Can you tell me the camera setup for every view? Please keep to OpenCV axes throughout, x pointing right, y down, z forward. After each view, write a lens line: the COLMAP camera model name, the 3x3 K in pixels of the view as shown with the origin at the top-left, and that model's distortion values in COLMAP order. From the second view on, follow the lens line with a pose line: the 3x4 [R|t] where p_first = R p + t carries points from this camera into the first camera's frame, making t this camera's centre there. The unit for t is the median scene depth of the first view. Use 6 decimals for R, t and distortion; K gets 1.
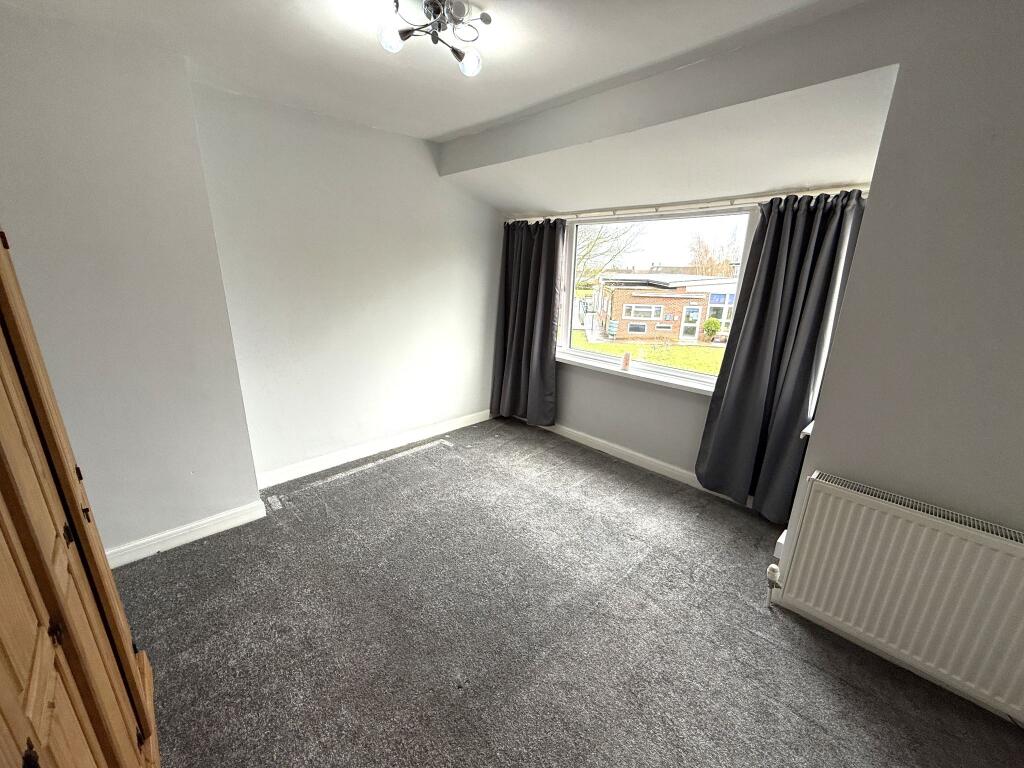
lens RADIAL K [[407.2, 0, 511.8], [0, 407.2, 382.5], [0, 0, 1]] dist [-0.001311, 0.000519]
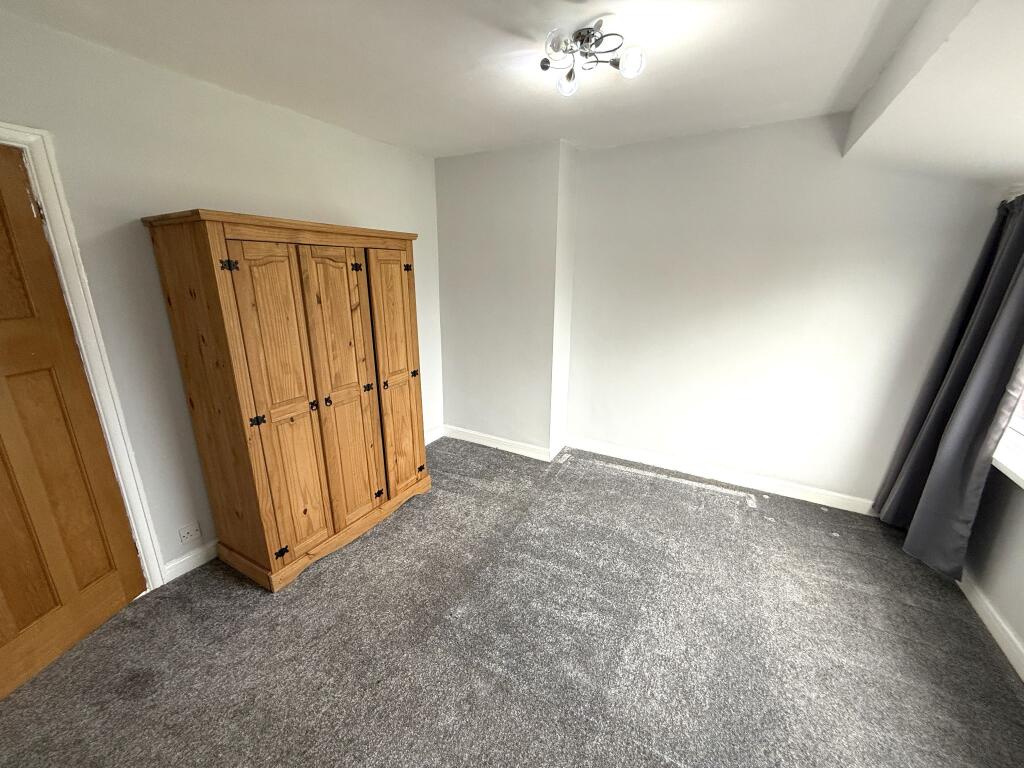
lens RADIAL K [[407.2, 0, 511.9], [0, 407.2, 386.2], [0, 0, 1]] dist [-0.001311, 0.000519]
pose [[0.293521, 0.245699, -0.923838, 0.442749], [-0.263738, 0.949712, 0.168786, -0.087232], [0.918851, 0.194109, 0.343560, 0.294701]]
